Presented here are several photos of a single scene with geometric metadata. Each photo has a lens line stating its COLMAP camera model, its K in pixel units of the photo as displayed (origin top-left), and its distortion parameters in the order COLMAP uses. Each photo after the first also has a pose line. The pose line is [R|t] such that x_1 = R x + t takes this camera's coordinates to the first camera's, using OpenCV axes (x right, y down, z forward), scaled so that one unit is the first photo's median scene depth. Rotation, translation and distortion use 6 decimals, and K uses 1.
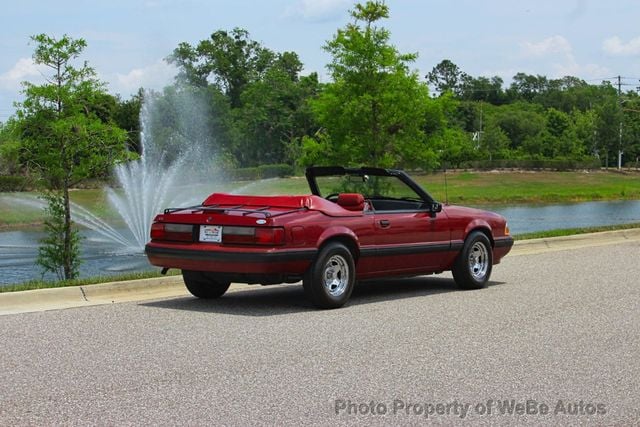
lens RADIAL K [[1715.1, 0, 319.8], [0, 1715.1, 214.2], [0, 0, 1]] dist [-0.449510, 0.520183]
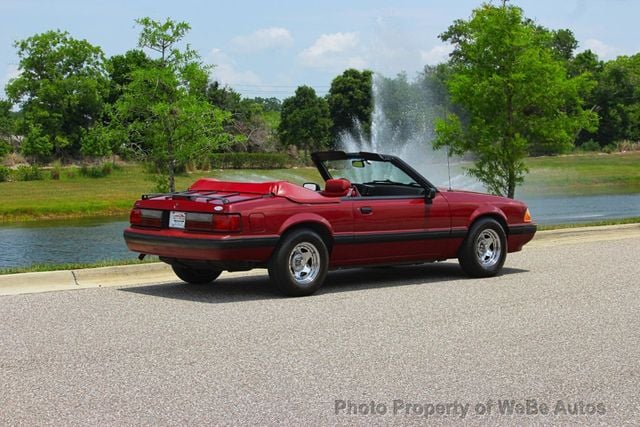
lens RADIAL K [[1714.7, 0, 287.7], [0, 1714.7, 225.2], [0, 0, 1]] dist [-0.468479, 0.593124]
pose [[0.980823, 0.007228, -0.194767, 0.099959], [-0.003269, 0.999782, 0.020642, -0.003255], [0.194874, -0.019609, 0.980632, 0.015292]]
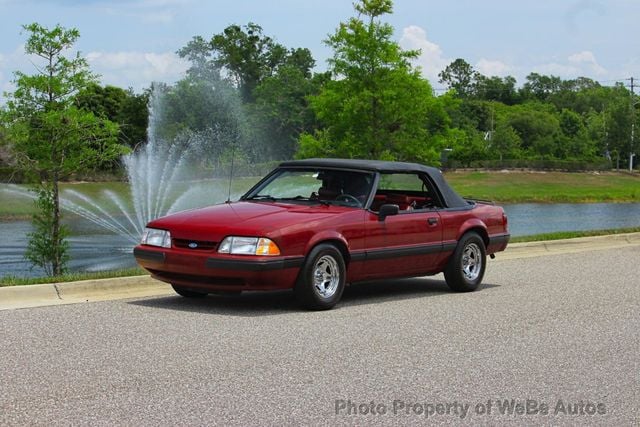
lens RADIAL K [[1711.2, 0, 352.0], [0, 1711.2, 199.1], [0, 0, 1]] dist [-0.420105, -0.415522]
pose [[0.999791, 0.017009, 0.011361, 0.008753], [-0.016929, 0.999832, -0.007086, -0.000936], [-0.011480, 0.006892, 0.999910, 0.022128]]
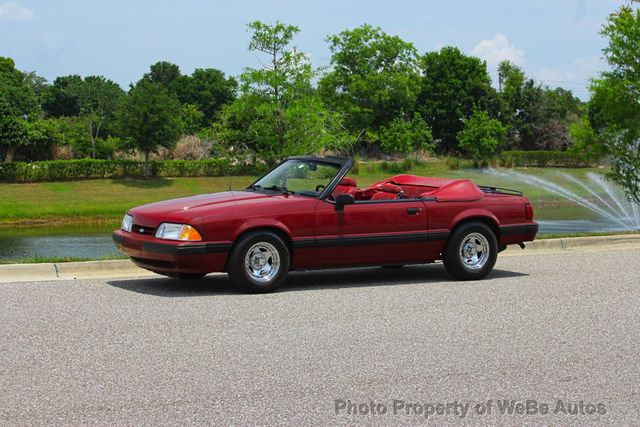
lens RADIAL K [[1717.8, 0, 320.0], [0, 1717.8, 199.2], [0, 0, 1]] dist [-0.455019, 0.221543]
pose [[0.919876, 0.023190, -0.391524, 0.244499], [-0.020621, 0.999729, 0.010767, -0.007647], [0.391667, -0.001831, 0.920105, 0.037582]]
